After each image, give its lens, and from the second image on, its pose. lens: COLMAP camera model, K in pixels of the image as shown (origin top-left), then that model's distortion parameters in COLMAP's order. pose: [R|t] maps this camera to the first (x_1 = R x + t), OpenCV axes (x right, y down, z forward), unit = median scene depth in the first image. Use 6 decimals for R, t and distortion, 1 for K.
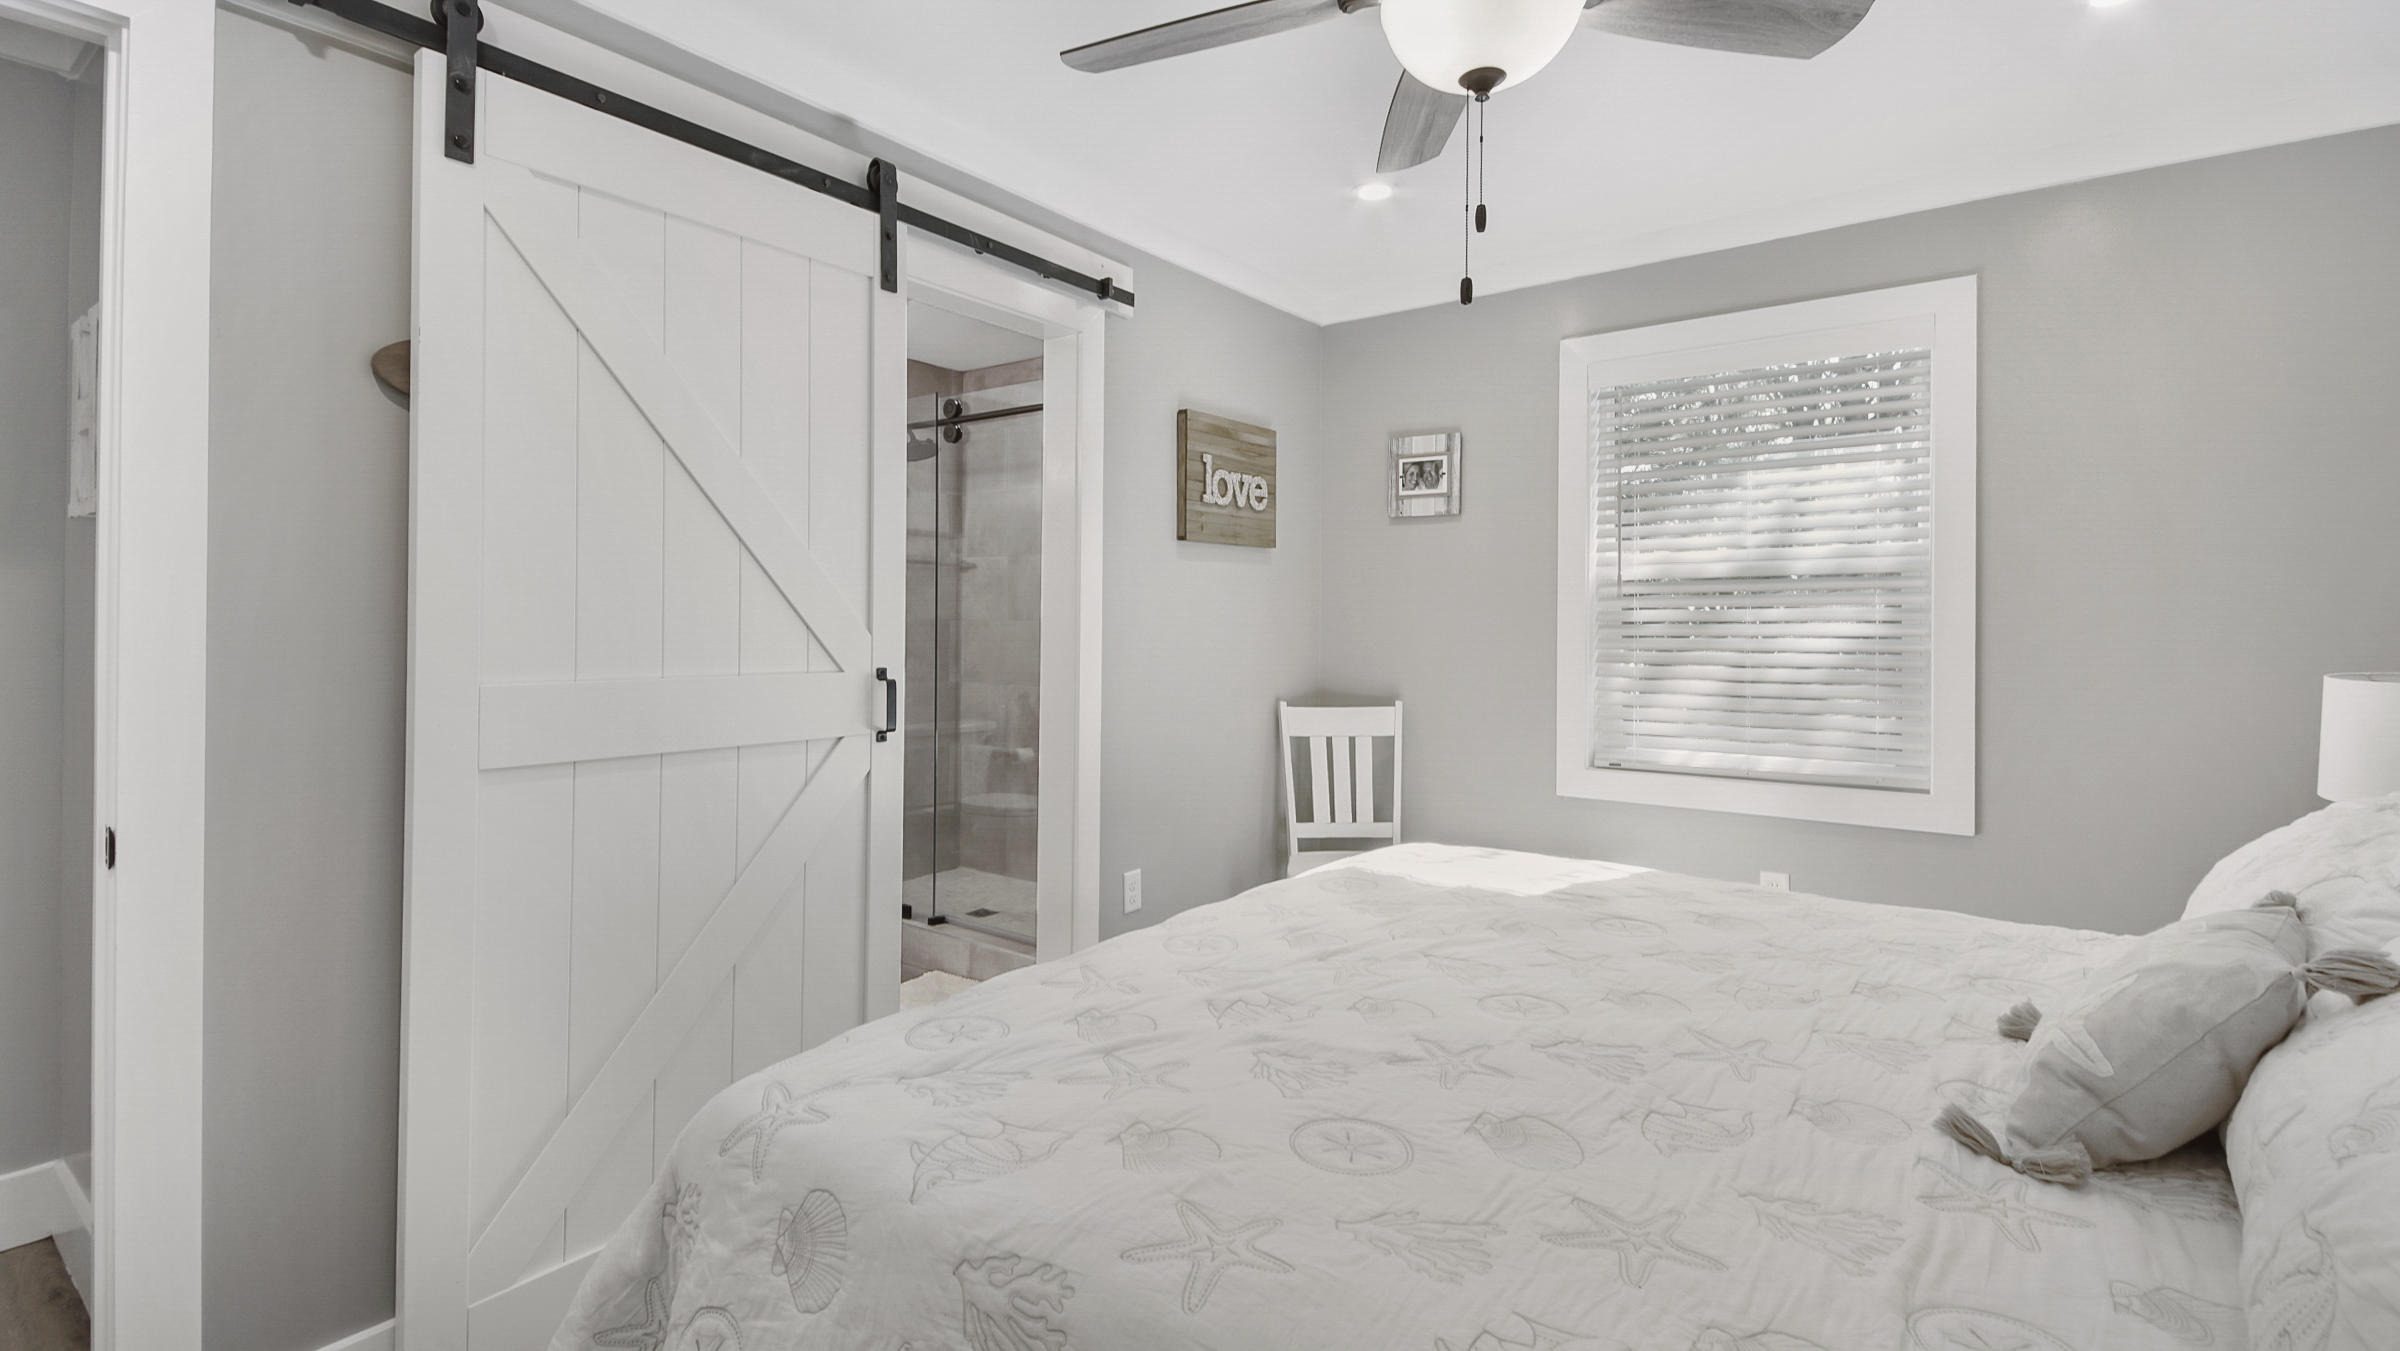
lens RADIAL K [[1067.0, 0, 1200.0], [0, 1067.0, 675.5], [0, 0, 1]] dist [0.009883, -0.013266]
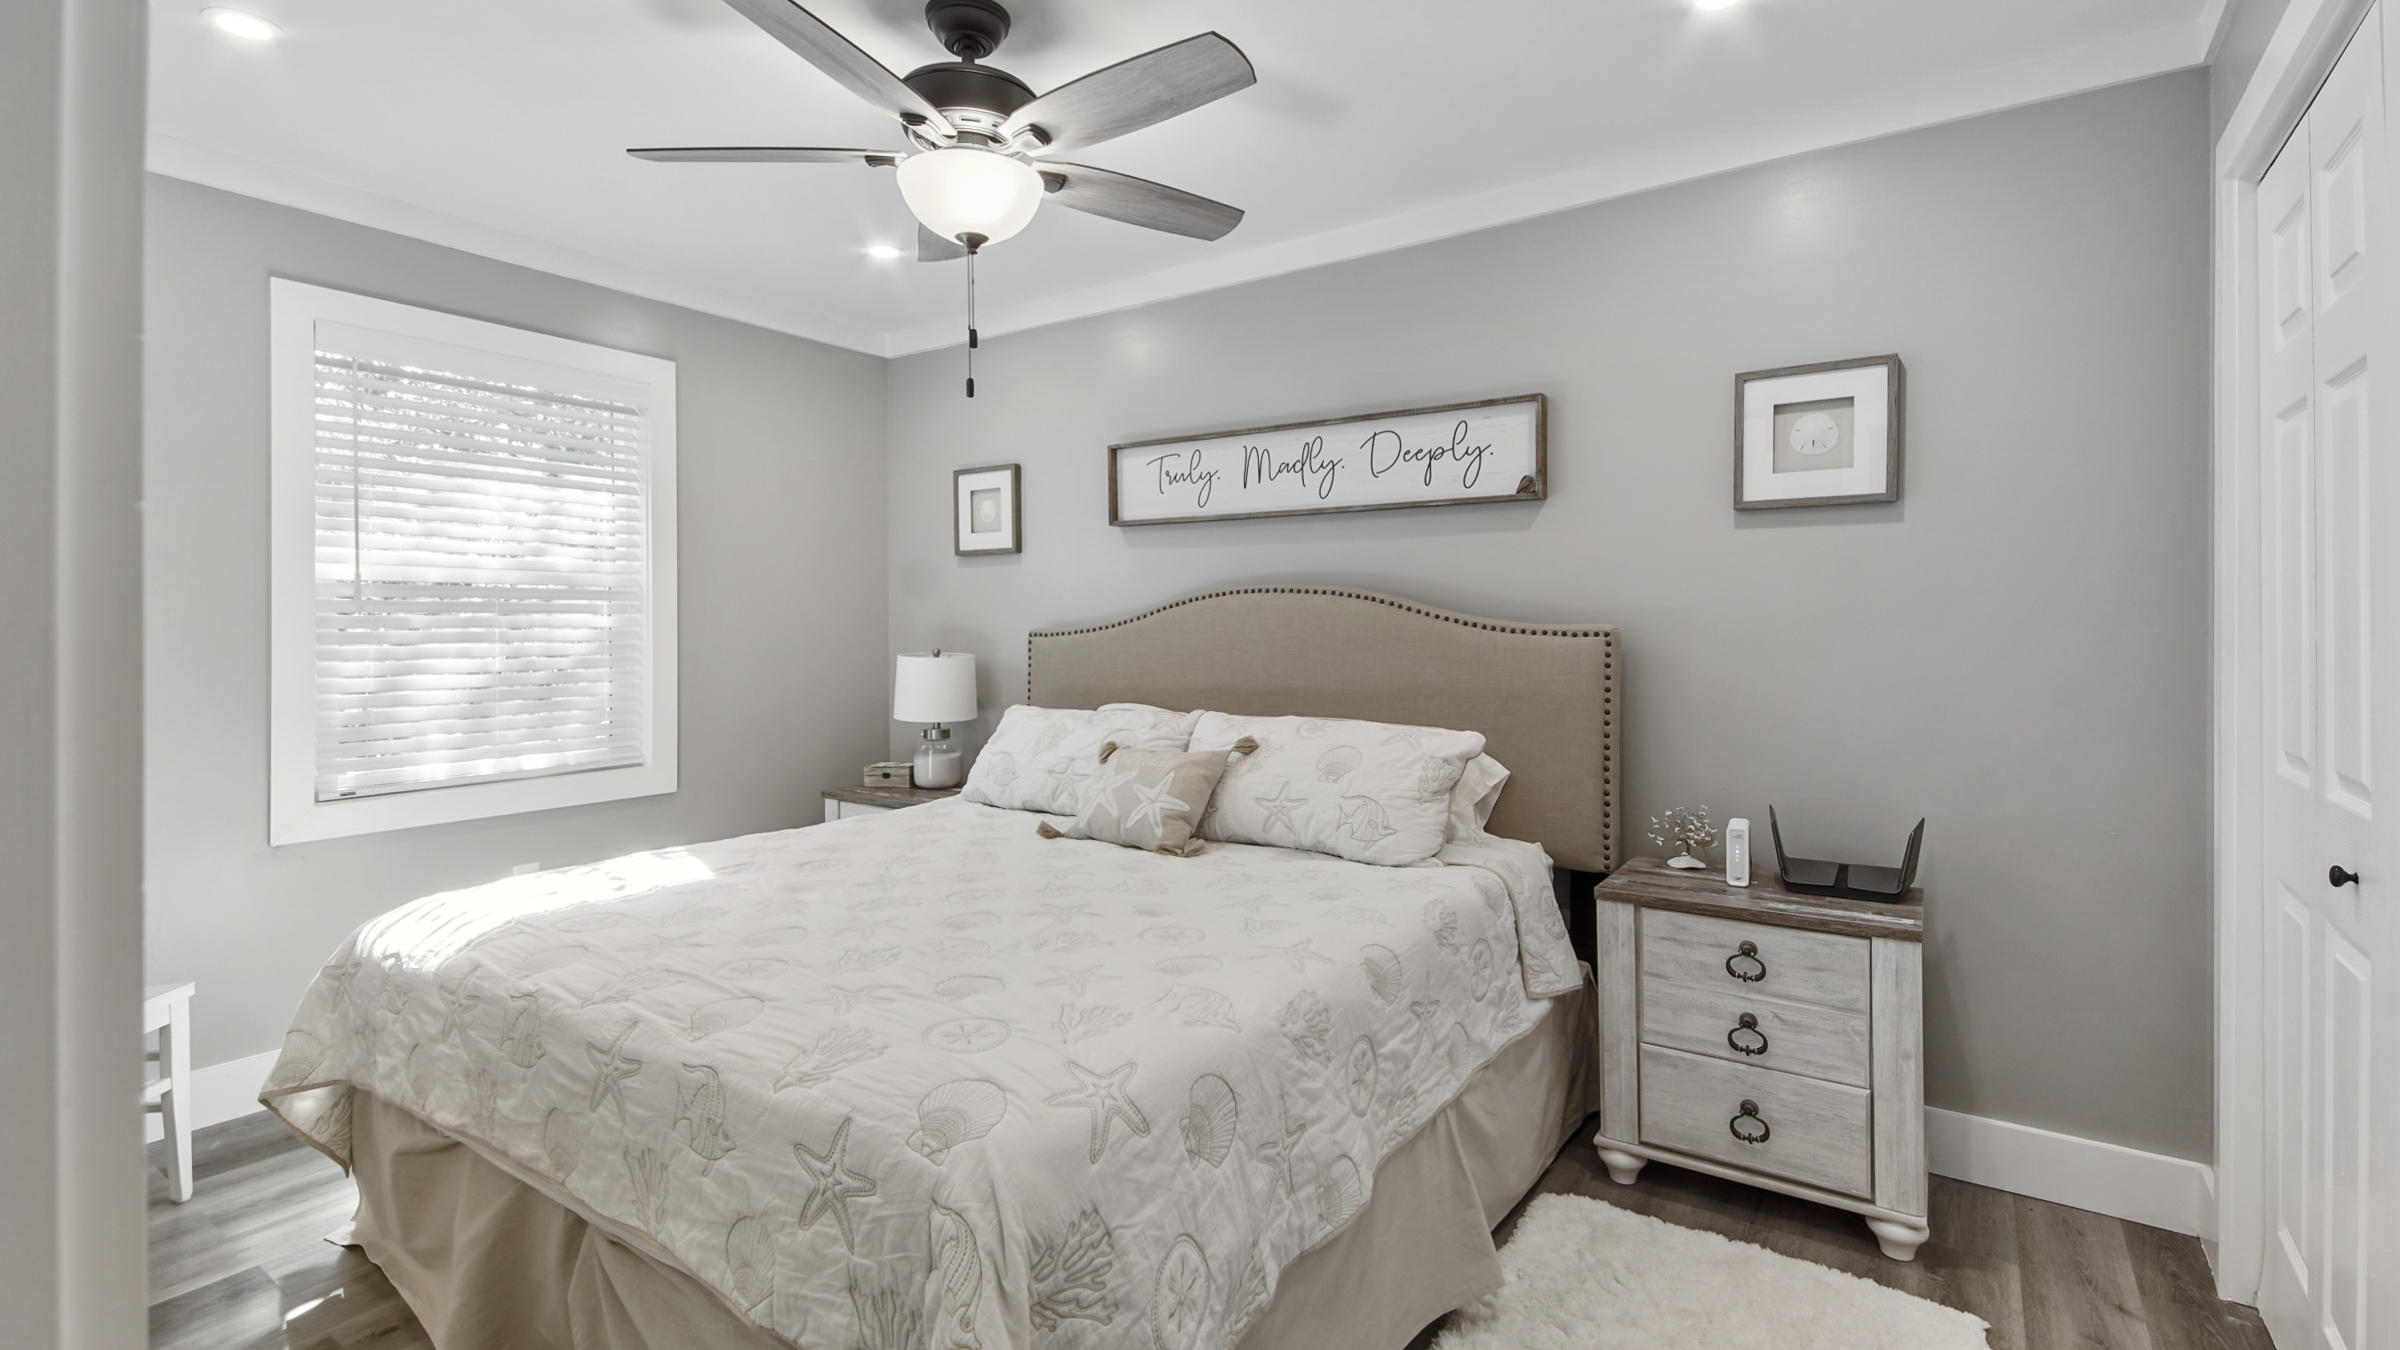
lens RADIAL K [[1067.0, 0, 1200.0], [0, 1067.0, 675.0], [0, 0, 1]] dist [0.009883, -0.013266]
pose [[-0.005897, -0.054221, 0.998512, -0.577700], [0.061472, 0.996621, 0.054481, -0.022963], [-0.998091, 0.061702, -0.002544, 0.356066]]
